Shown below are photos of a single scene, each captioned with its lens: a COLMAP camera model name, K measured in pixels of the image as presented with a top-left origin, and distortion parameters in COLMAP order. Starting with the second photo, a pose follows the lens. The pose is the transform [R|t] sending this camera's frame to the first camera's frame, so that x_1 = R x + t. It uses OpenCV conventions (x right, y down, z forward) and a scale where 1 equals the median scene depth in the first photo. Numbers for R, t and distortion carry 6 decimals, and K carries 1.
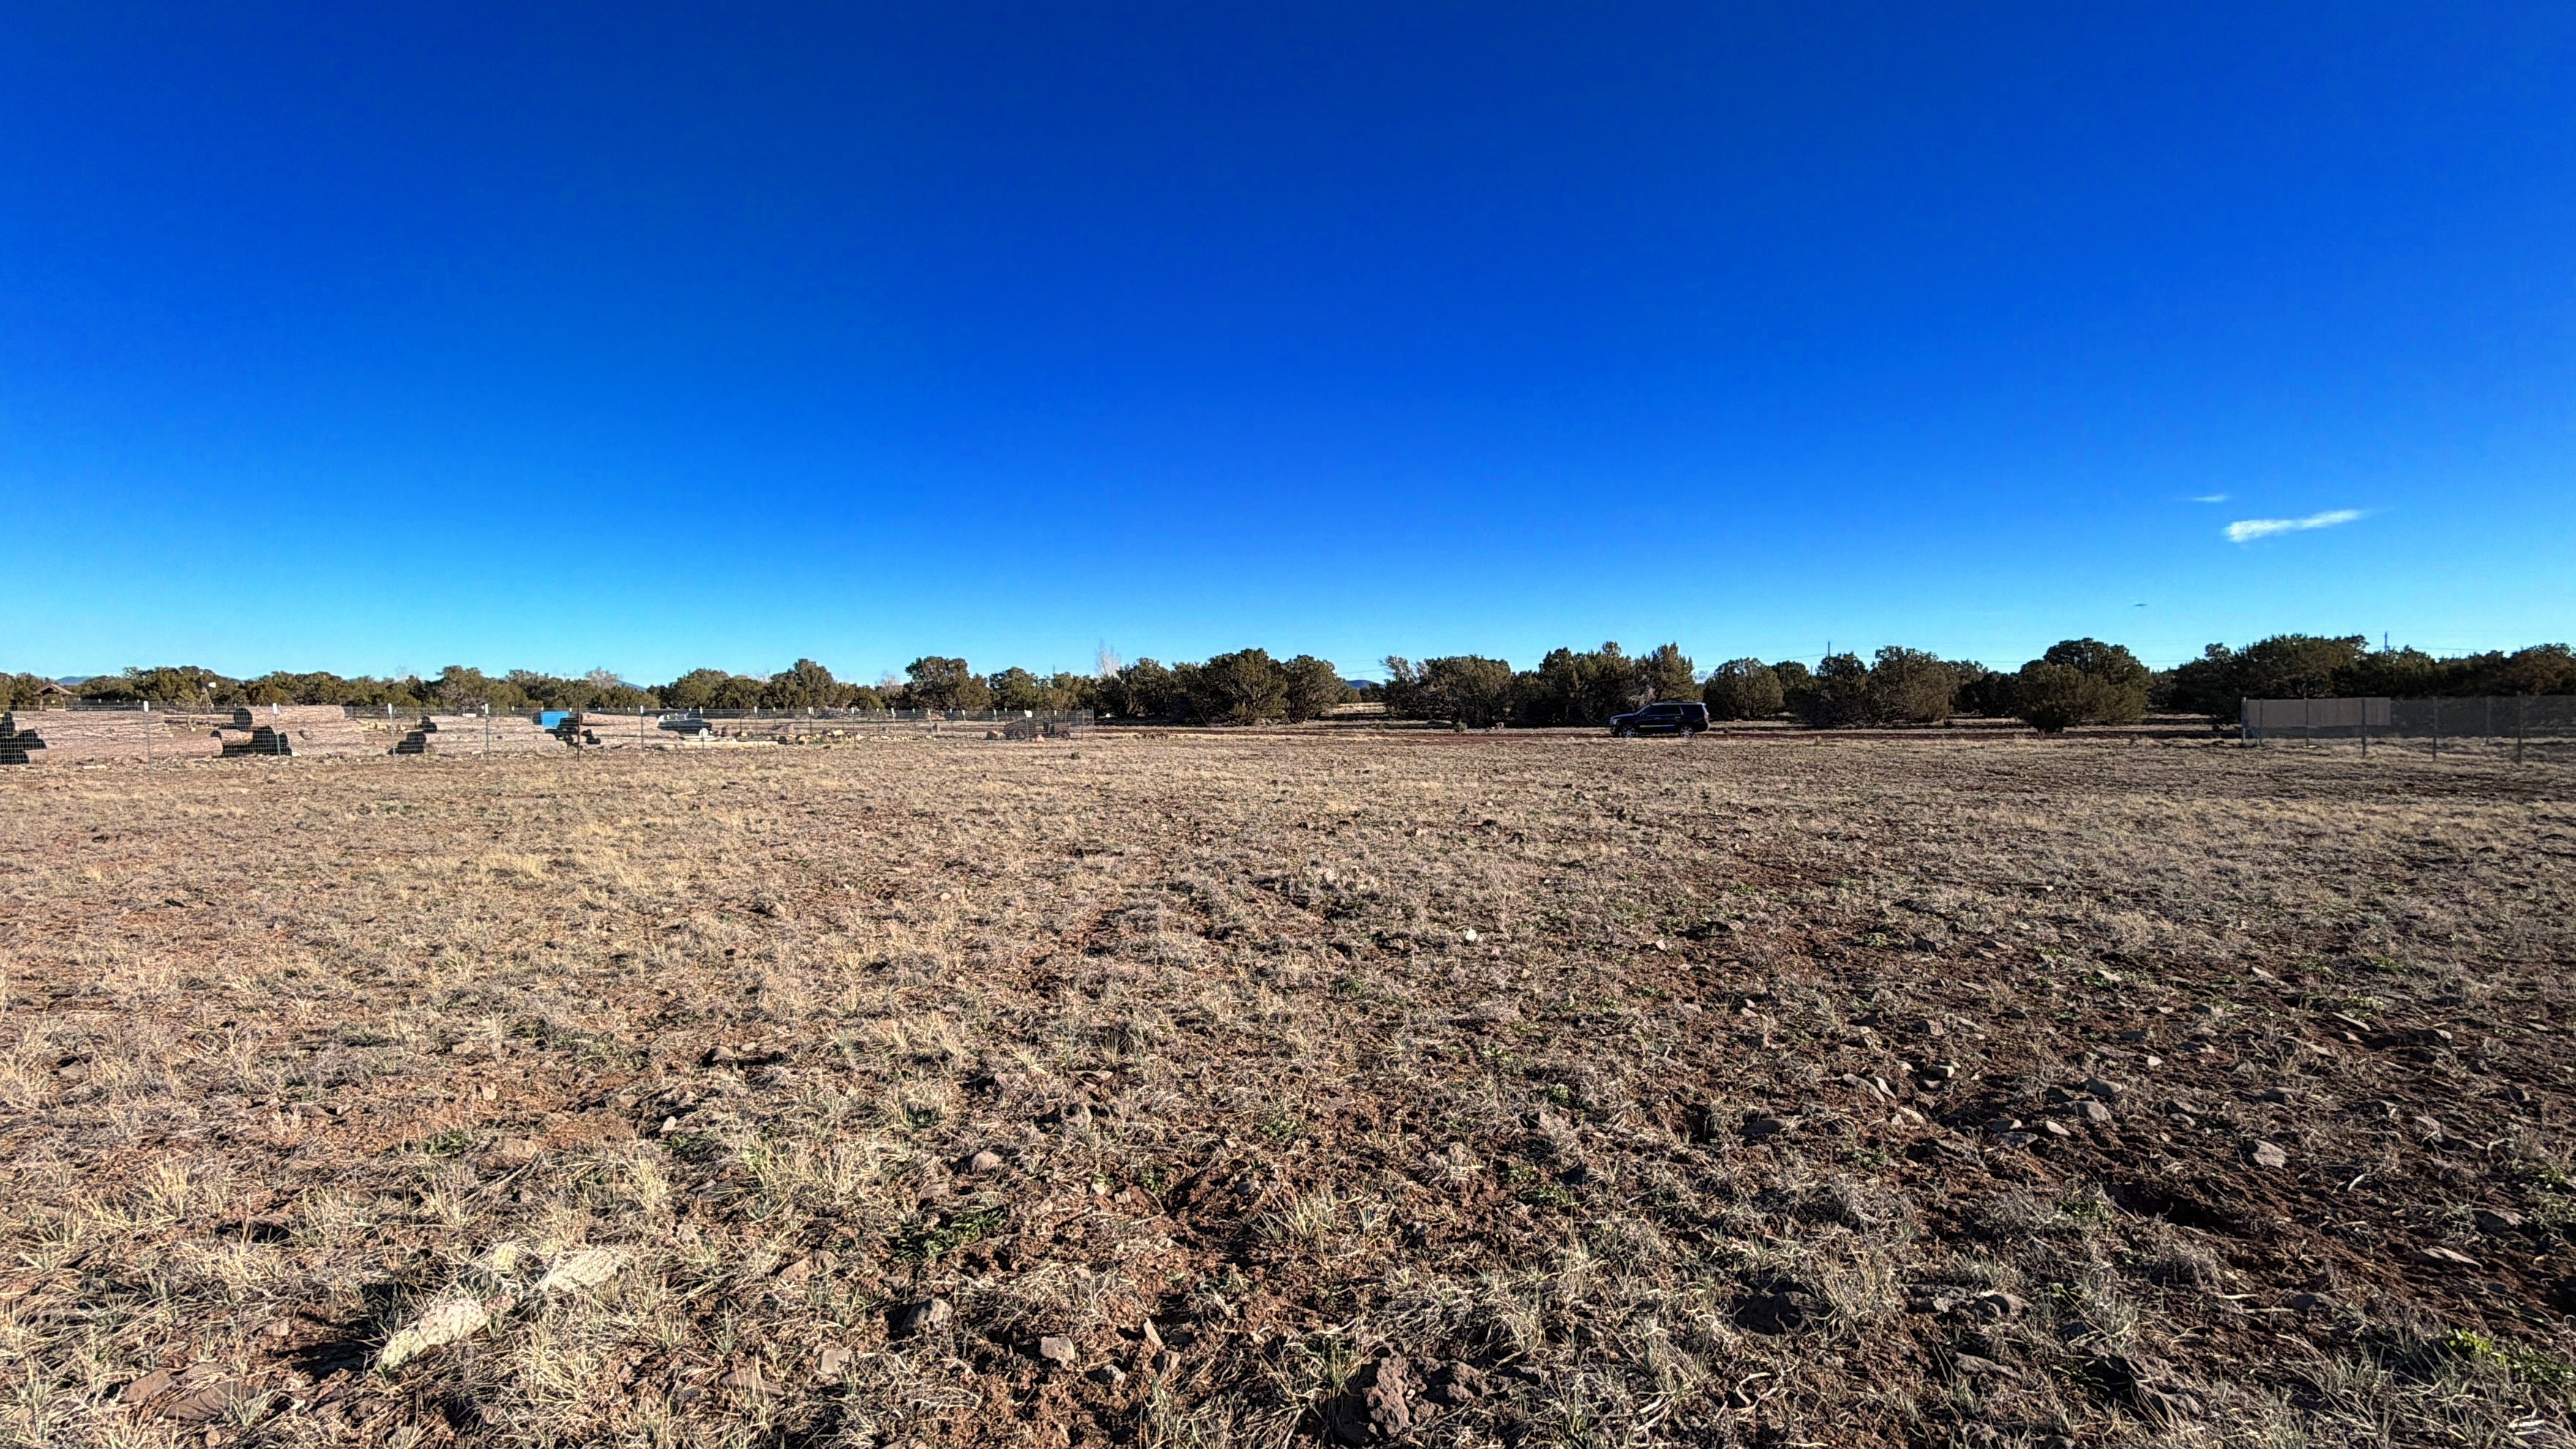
lens RADIAL K [[1175.4, 0, 1288.0], [0, 1175.4, 724.5], [0, 0, 1]] dist [0.000547, 0.000133]
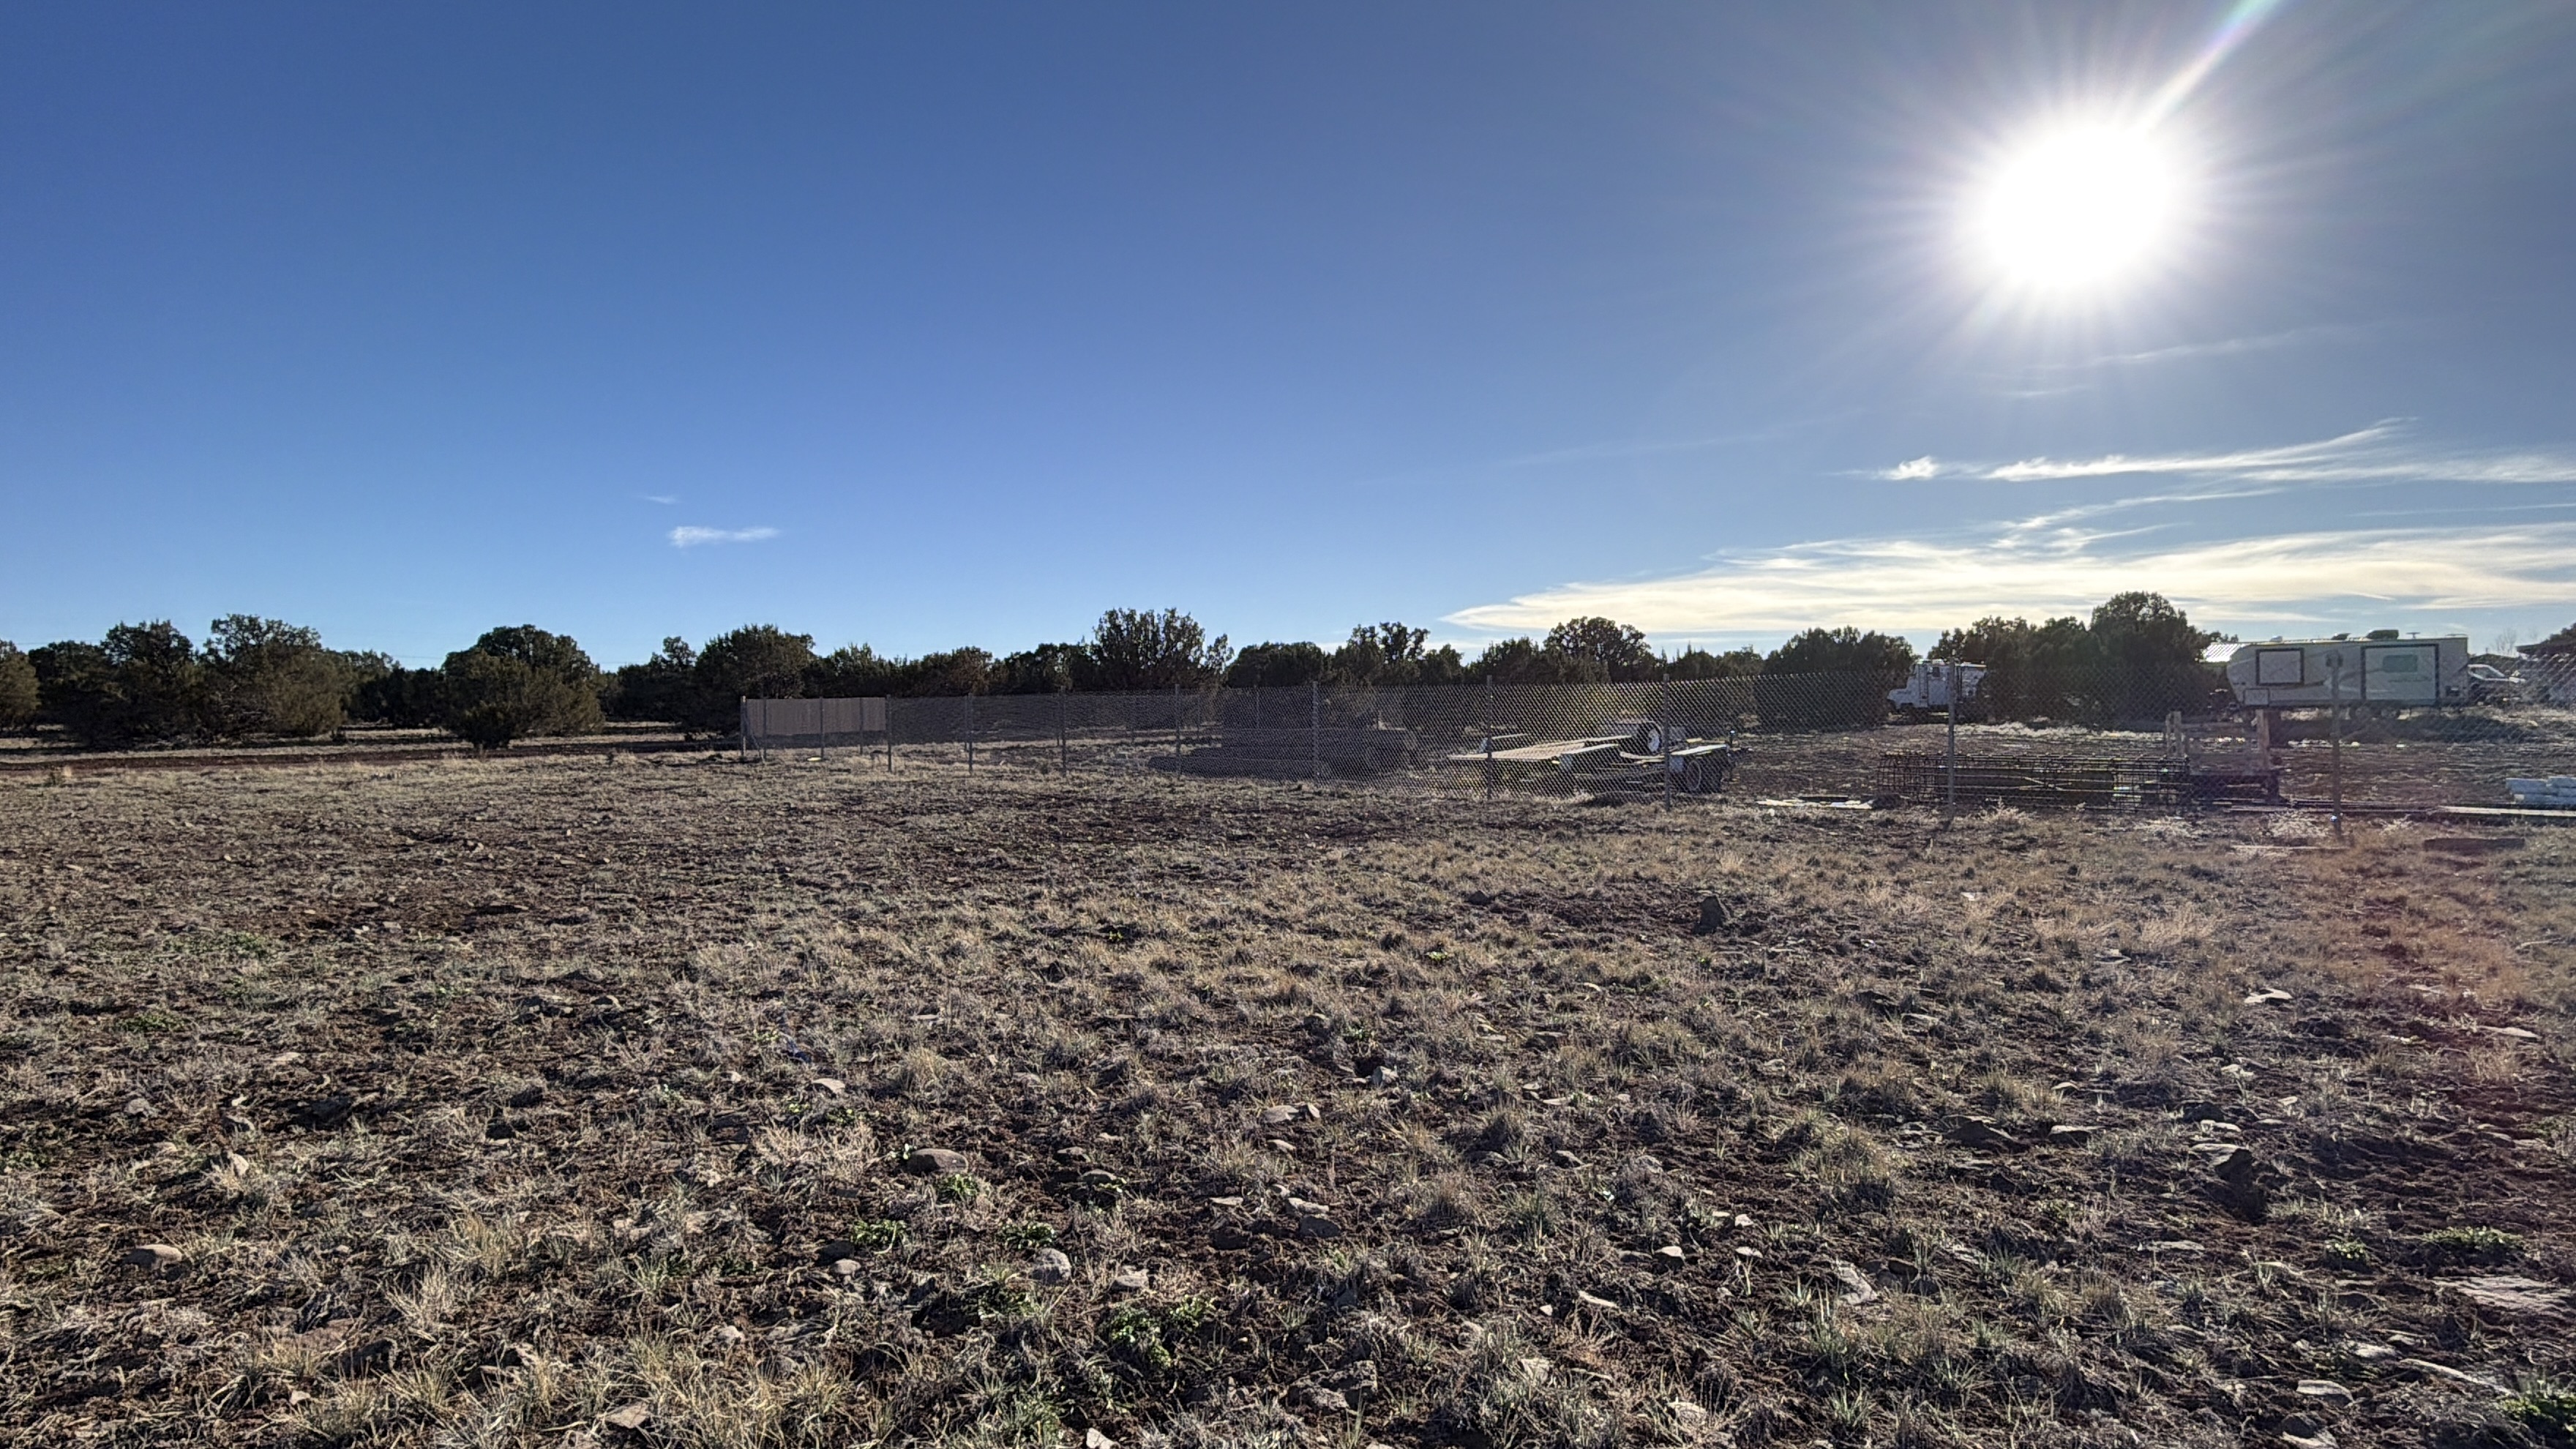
lens RADIAL K [[1395.2, 0, 1289.2], [0, 1395.2, 724.8], [0, 0, 1]] dist [-0.000010, 0.001102]
pose [[0.450278, -0.007879, 0.892854, 1.124020], [0.016521, 0.999863, 0.000491, 0.004626], [-0.892736, 0.014530, 0.450346, 1.871975]]
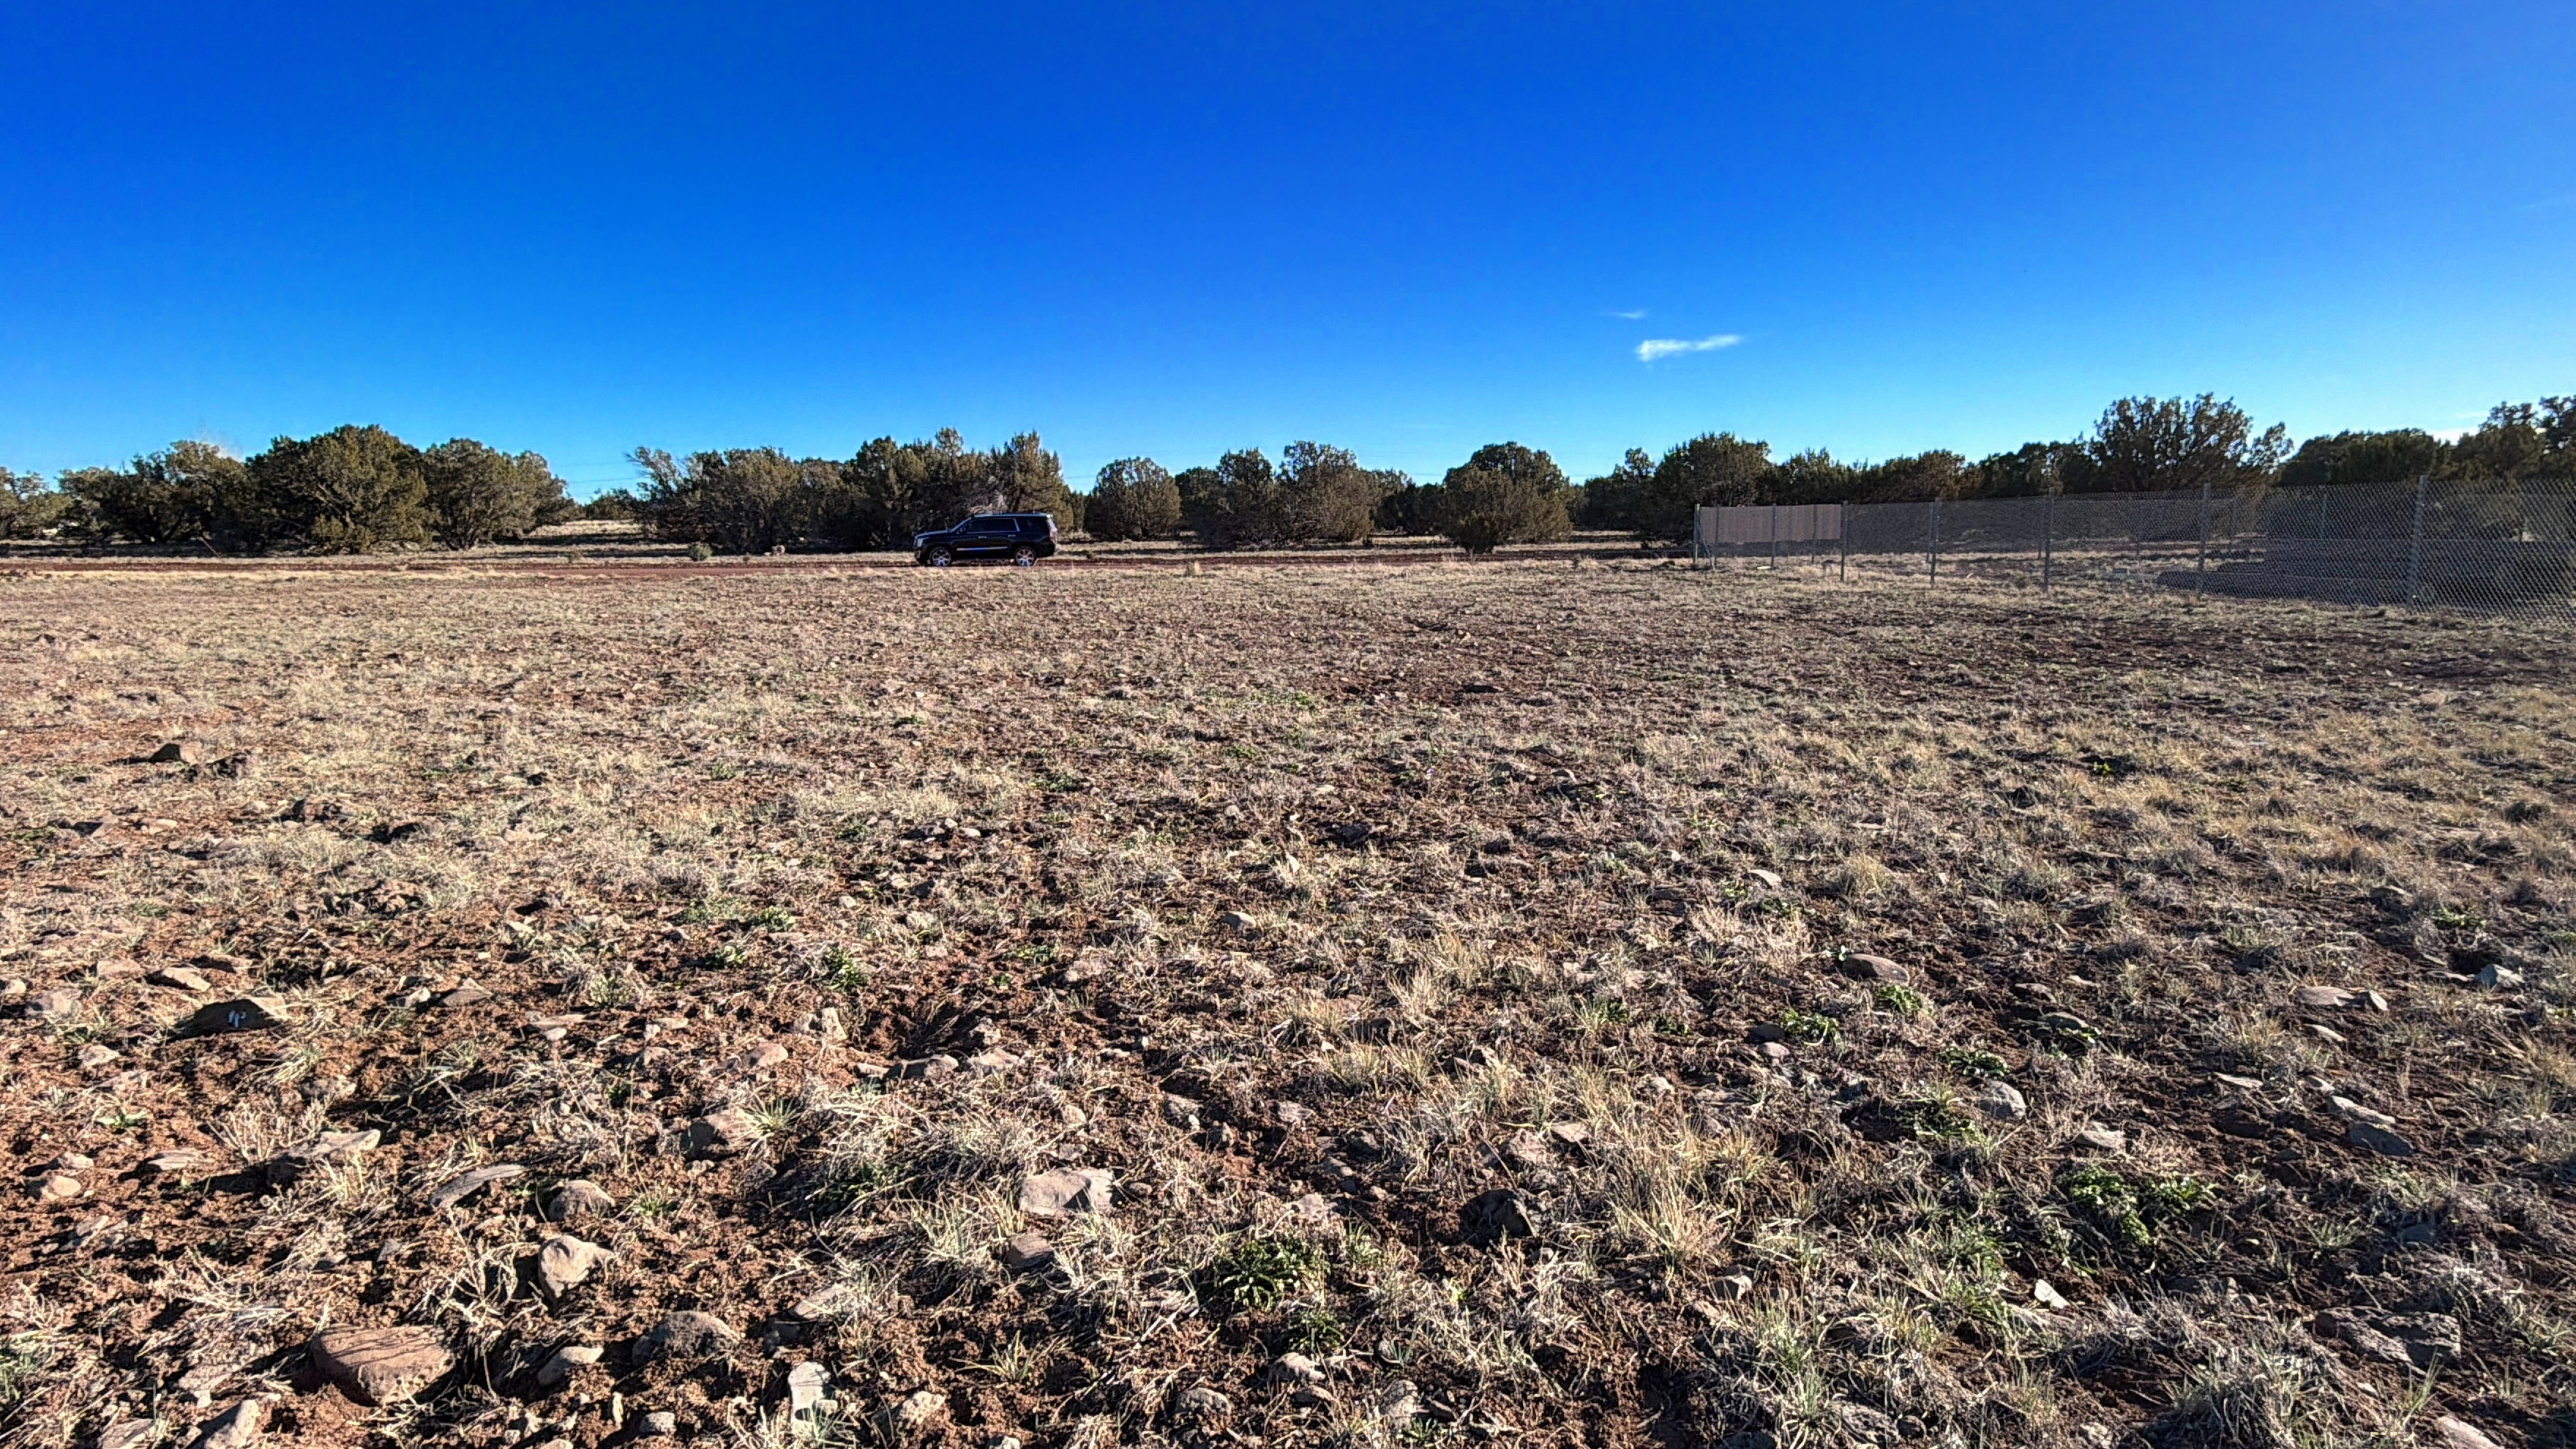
lens RADIAL K [[1395.2, 0, 1289.2], [0, 1395.2, 724.8], [0, 0, 1]] dist [-0.000010, 0.001102]
pose [[0.900622, -0.062338, 0.430110, 1.133224], [0.008256, 0.991935, 0.126478, 0.015573], [-0.434526, -0.110358, 0.893873, 1.883306]]
